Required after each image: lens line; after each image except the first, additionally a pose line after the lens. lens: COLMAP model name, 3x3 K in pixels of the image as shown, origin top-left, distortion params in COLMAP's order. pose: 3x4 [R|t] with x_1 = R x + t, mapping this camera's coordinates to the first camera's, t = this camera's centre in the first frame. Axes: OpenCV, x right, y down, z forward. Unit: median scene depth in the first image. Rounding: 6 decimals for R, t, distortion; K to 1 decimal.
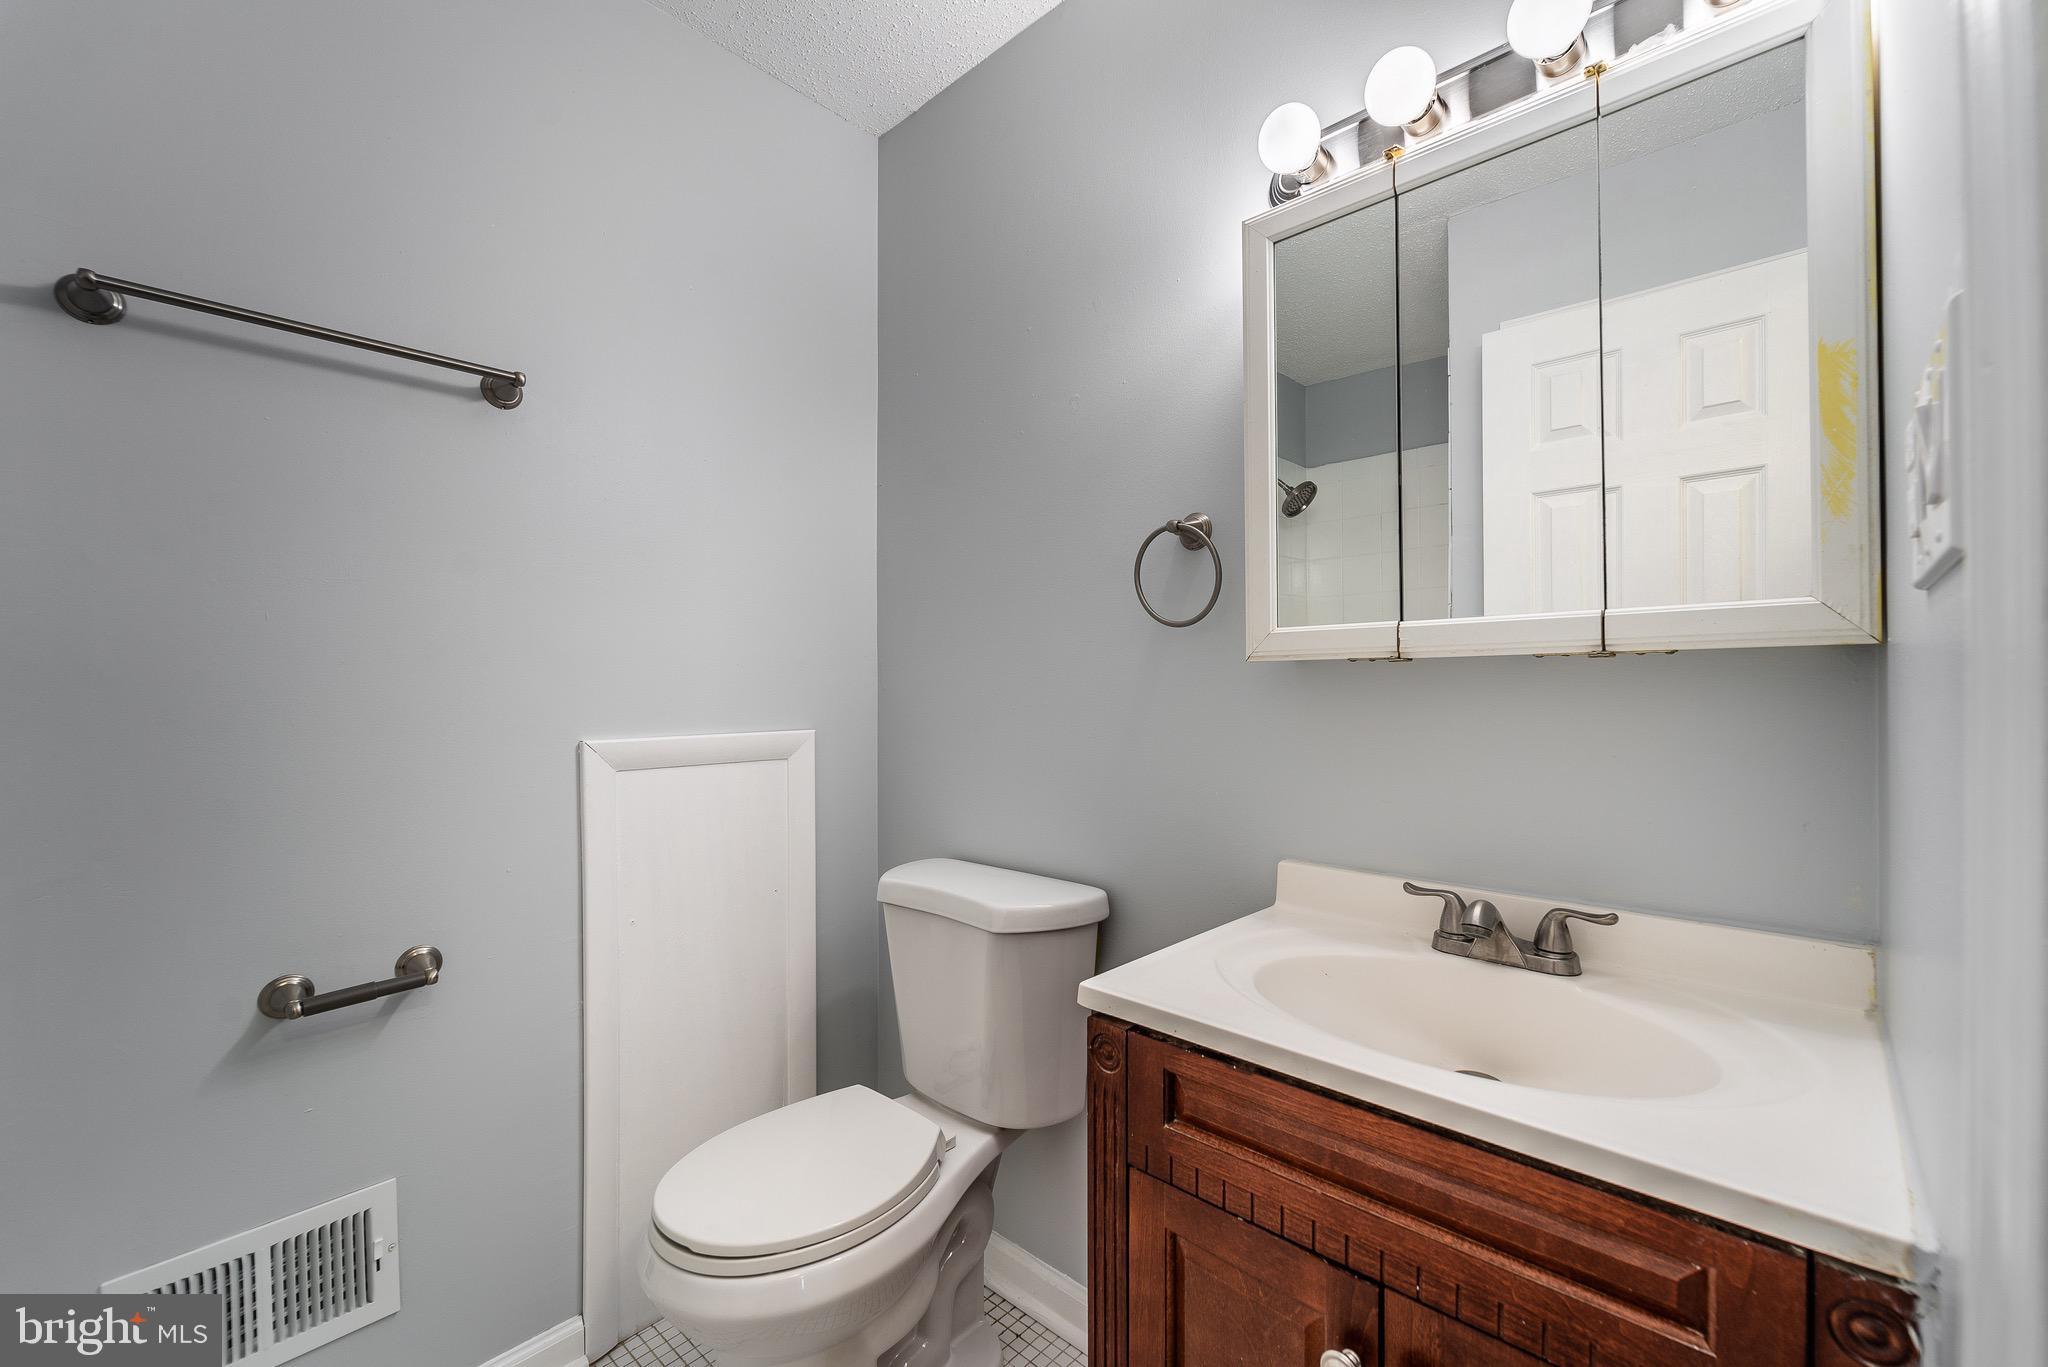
lens RADIAL K [[836.2, 0, 1031.7], [0, 836.2, 682.5], [0, 0, 1]] dist [0.000582, -0.001802]
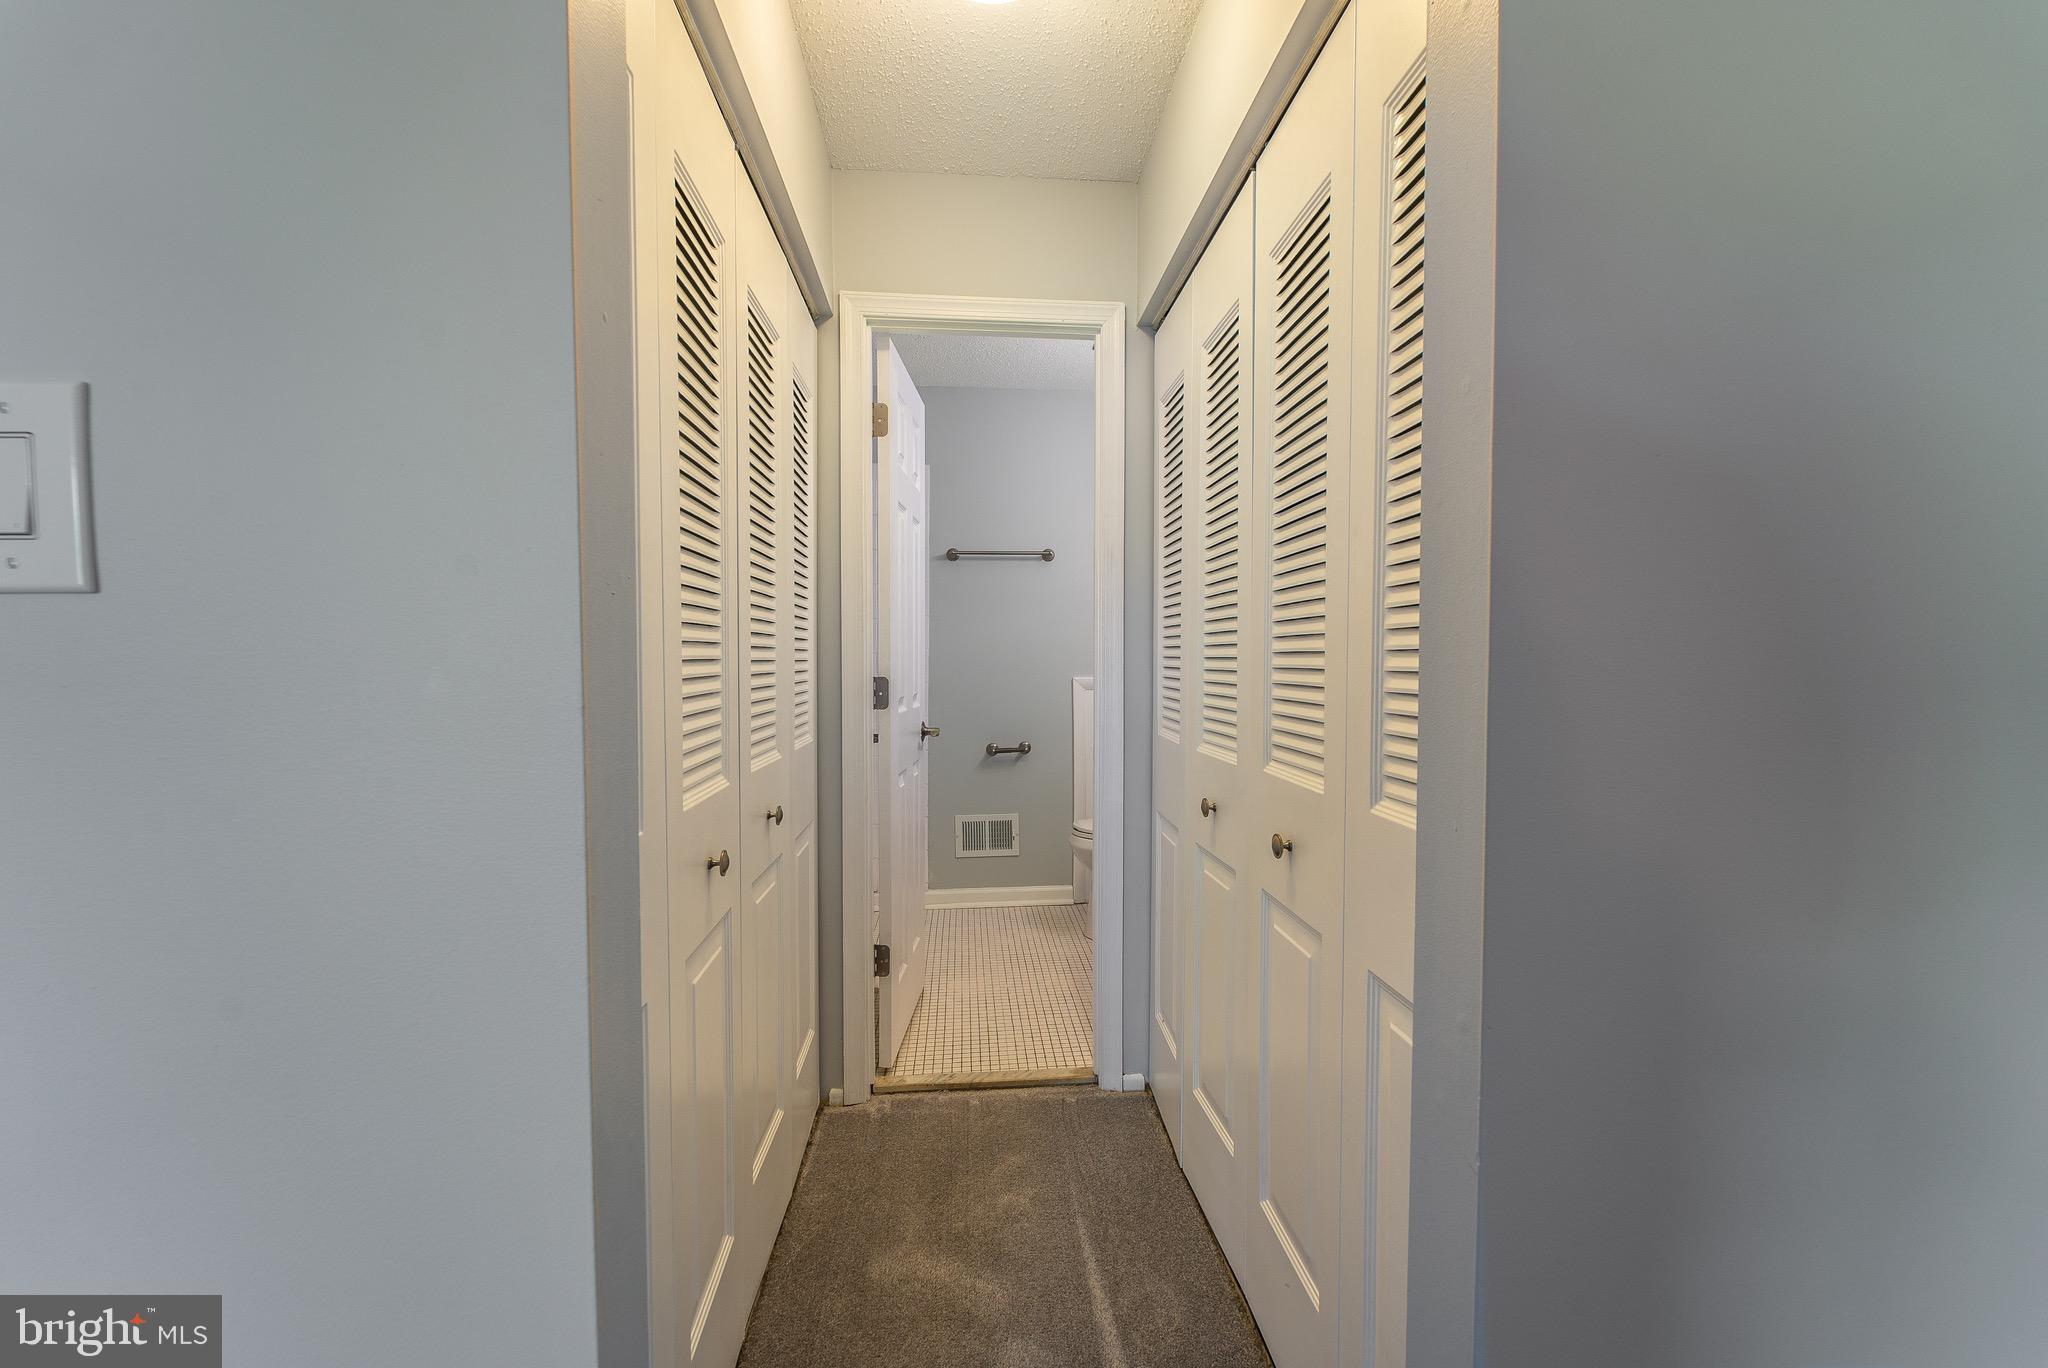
lens RADIAL K [[836.2, 0, 1031.4], [0, 836.2, 682.2], [0, 0, 1]] dist [0.000582, -0.001802]
pose [[0.740189, 0.019650, -0.672111, 1.428077], [-0.000033, 0.999574, 0.029187, 0.004112], [0.672399, -0.021582, 0.739875, -1.329800]]
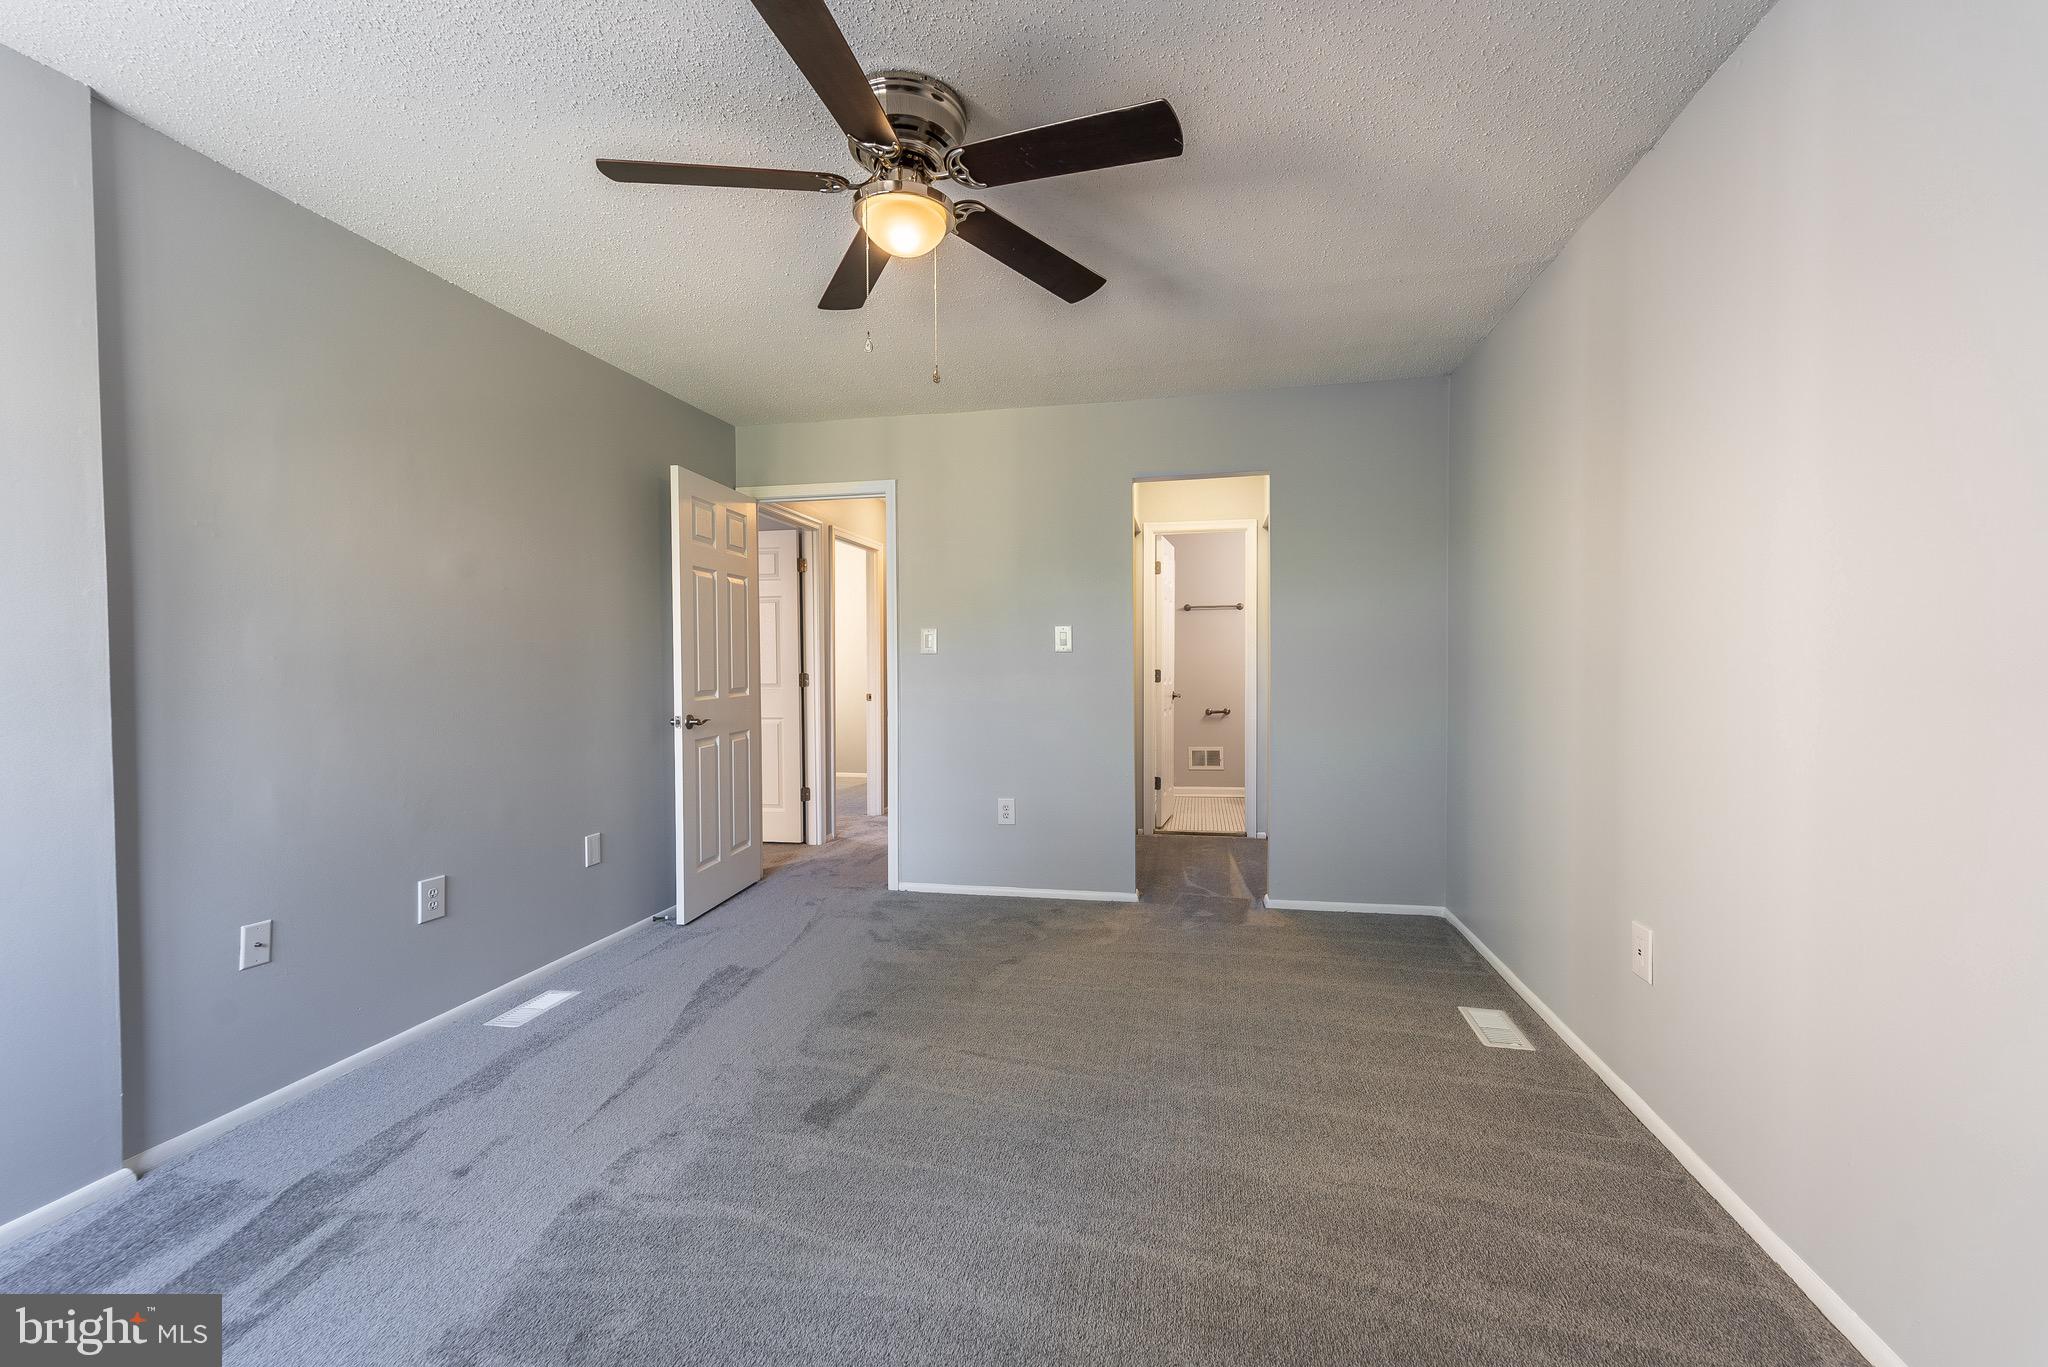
lens RADIAL K [[836.2, 0, 1030.2], [0, 836.2, 682.9], [0, 0, 1]] dist [0.000582, -0.001802]
pose [[0.524473, 0.016128, -0.851274, 3.571616], [0.004578, 0.999753, 0.021762, 0.014744], [0.851415, -0.015311, 0.524269, -3.270108]]
